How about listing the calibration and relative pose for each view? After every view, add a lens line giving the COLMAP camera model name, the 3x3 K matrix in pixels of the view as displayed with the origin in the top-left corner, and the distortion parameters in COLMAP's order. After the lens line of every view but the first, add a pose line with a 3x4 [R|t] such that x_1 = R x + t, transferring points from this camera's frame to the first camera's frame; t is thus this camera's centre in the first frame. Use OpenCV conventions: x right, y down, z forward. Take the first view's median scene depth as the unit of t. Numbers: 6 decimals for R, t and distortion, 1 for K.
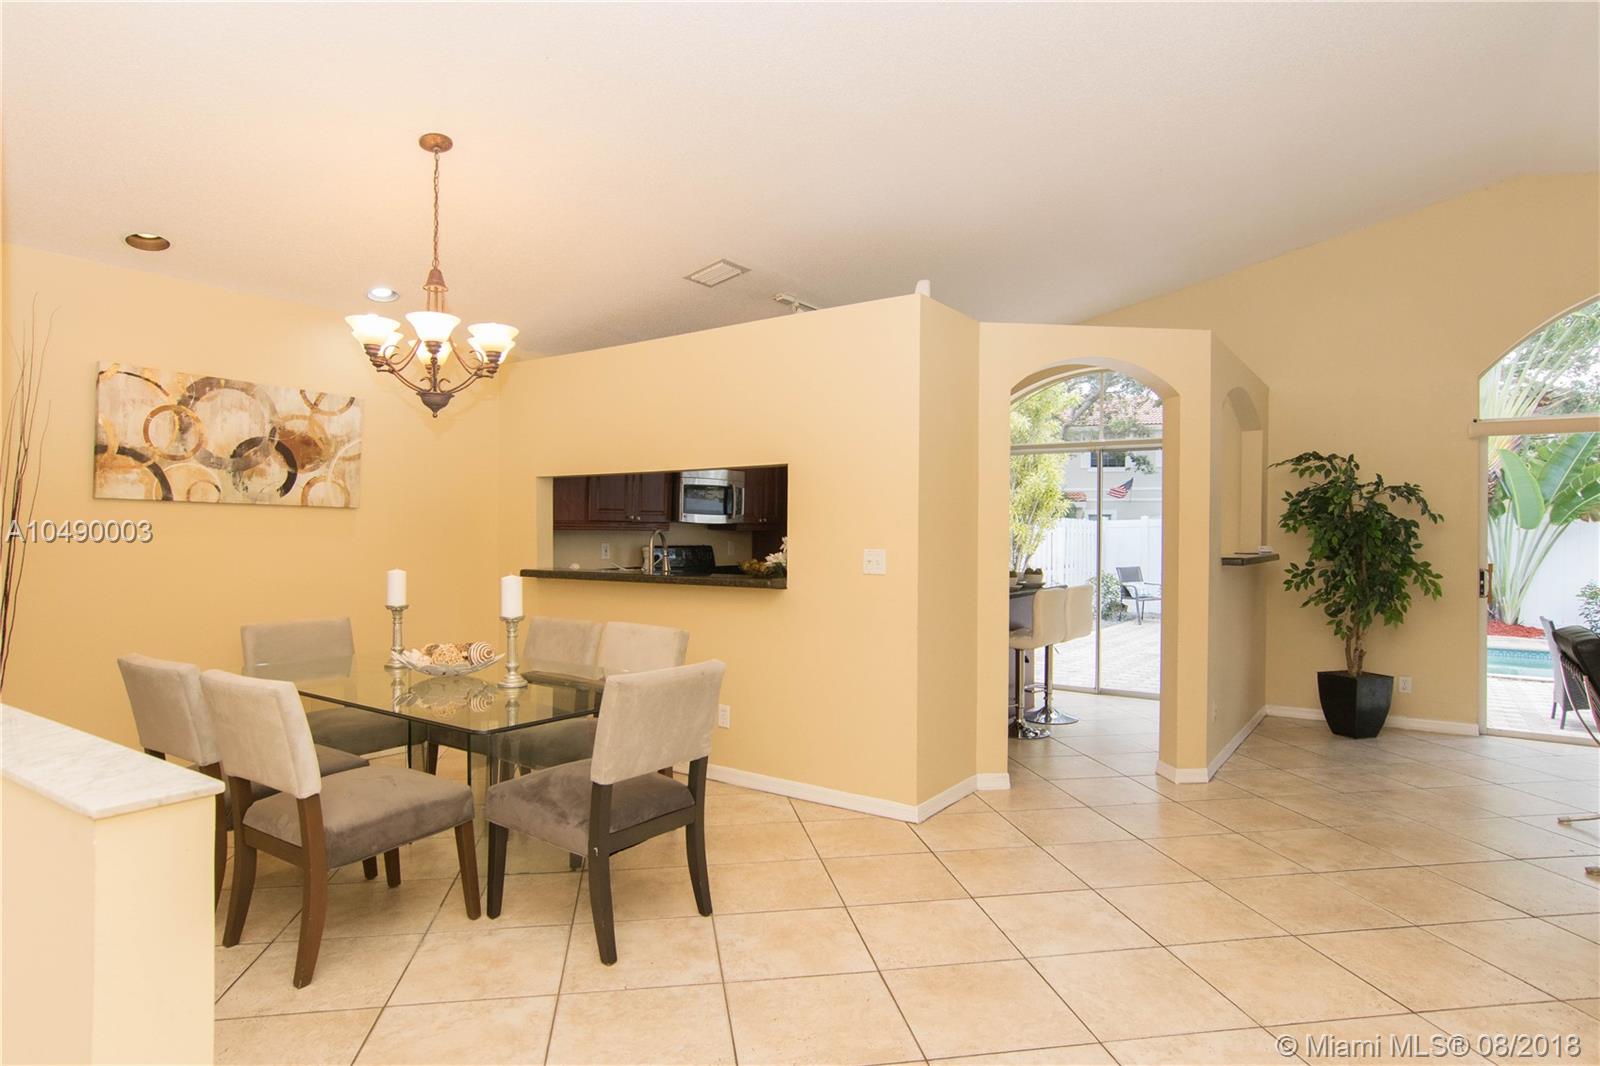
lens RADIAL K [[882.8, 0, 802.7], [0, 882.8, 541.9], [0, 0, 1]] dist [-0.001667, 0.000956]
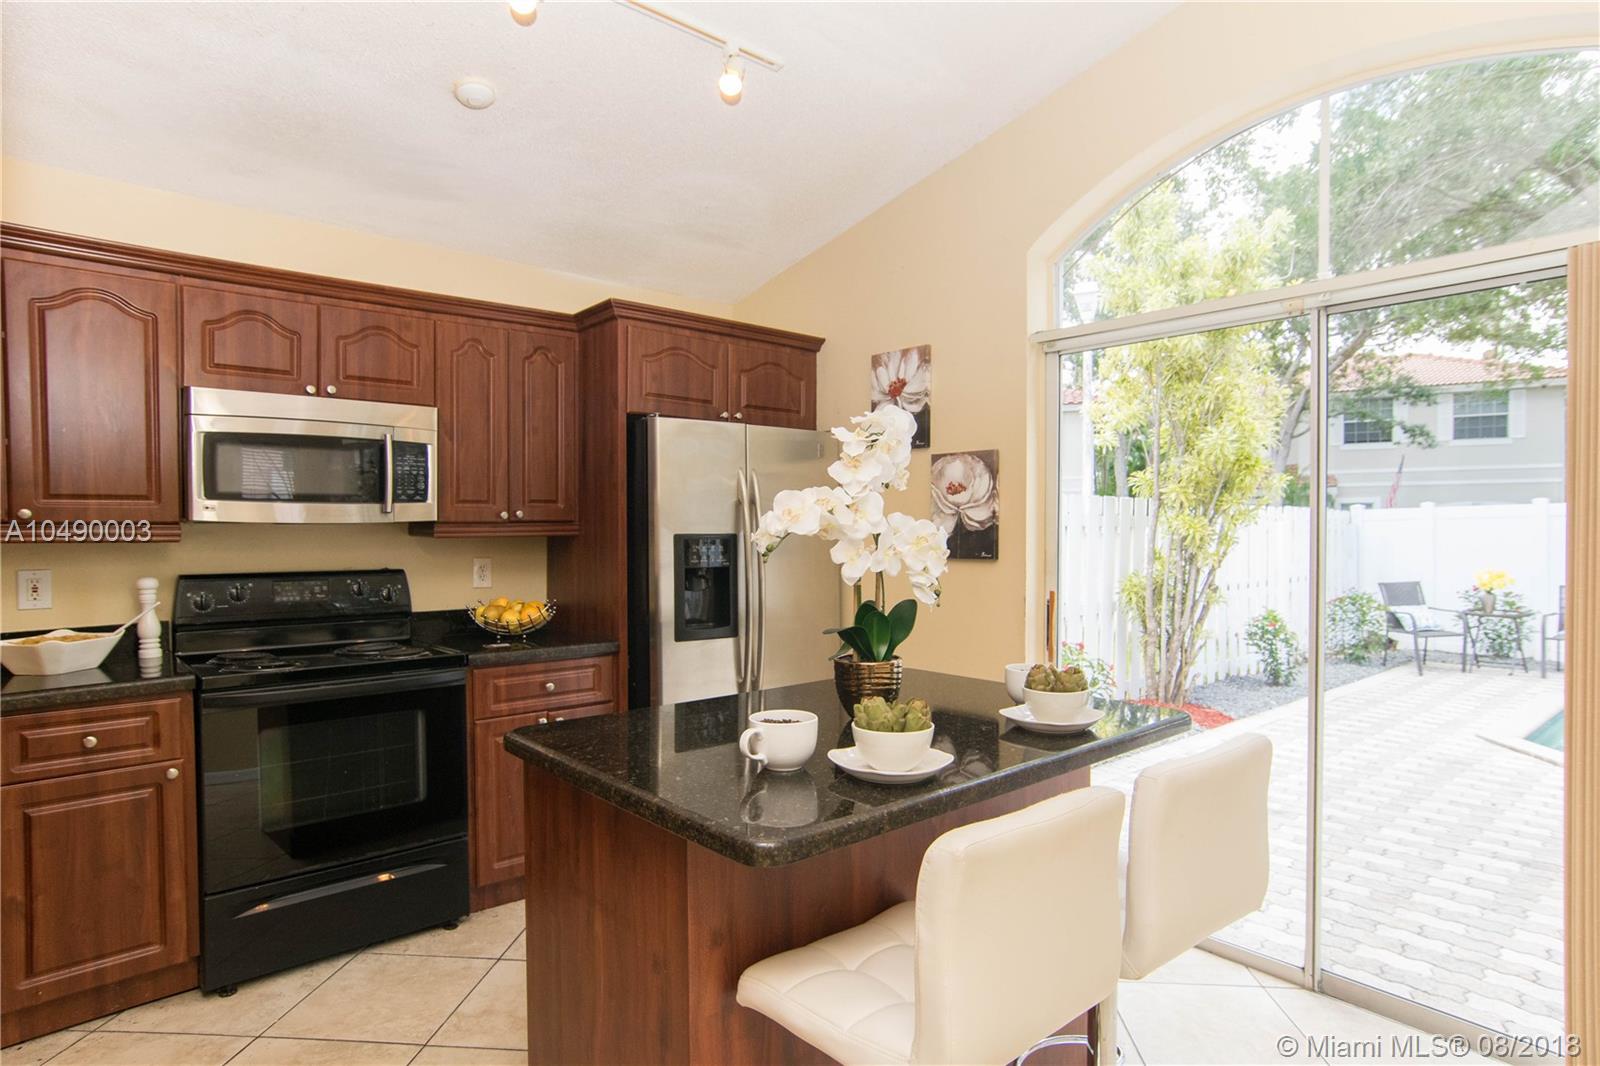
lens RADIAL K [[882.8, 0, 802.7], [0, 882.8, 541.9], [0, 0, 1]] dist [-0.001667, 0.000956]
pose [[0.971554, -0.002991, -0.236798, 0.100680], [0.003989, 0.999985, 0.003736, -0.005139], [0.236783, -0.004574, 0.971552, 0.277685]]
